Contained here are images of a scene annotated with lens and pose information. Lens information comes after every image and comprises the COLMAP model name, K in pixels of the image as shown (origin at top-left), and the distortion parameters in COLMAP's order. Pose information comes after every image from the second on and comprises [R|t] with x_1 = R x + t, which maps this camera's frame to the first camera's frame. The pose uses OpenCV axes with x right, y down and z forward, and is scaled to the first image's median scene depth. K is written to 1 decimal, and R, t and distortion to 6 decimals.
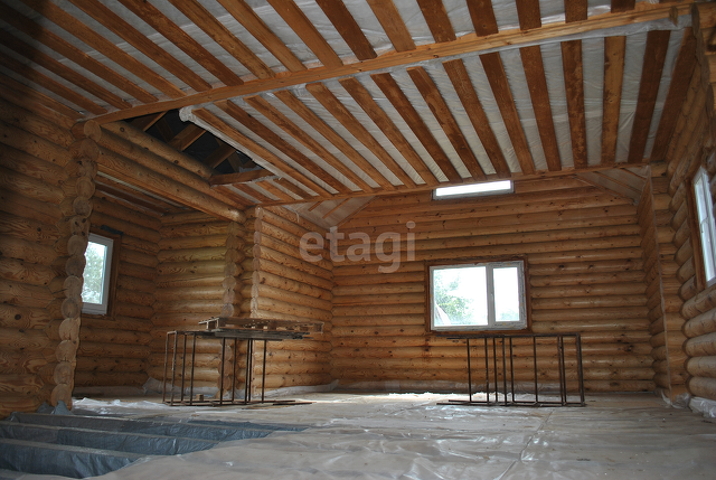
lens RADIAL K [[564.2, 0, 359.8], [0, 564.2, 240.5], [0, 0, 1]] dist [-0.088302, 0.016904]
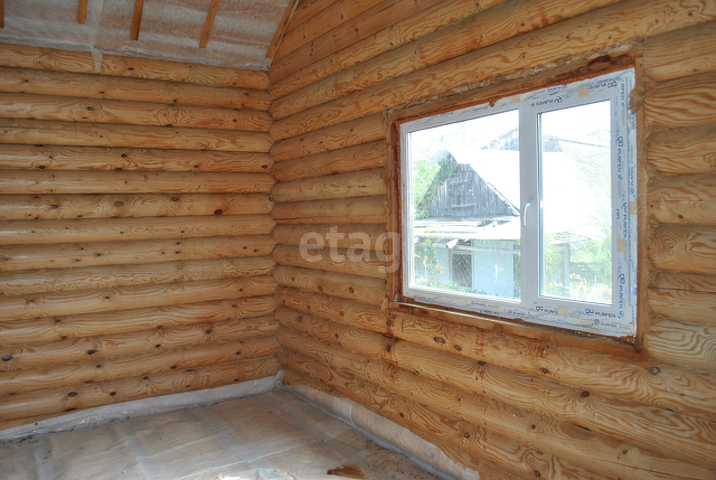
lens RADIAL K [[564.2, 0, 359.1], [0, 564.2, 243.5], [0, 0, 1]] dist [-0.088302, 0.016904]
pose [[0.818165, 0.005635, -0.574956, 0.319199], [0.152592, 0.961968, 0.226567, 0.035214], [0.554366, -0.273103, 0.786189, 0.693798]]
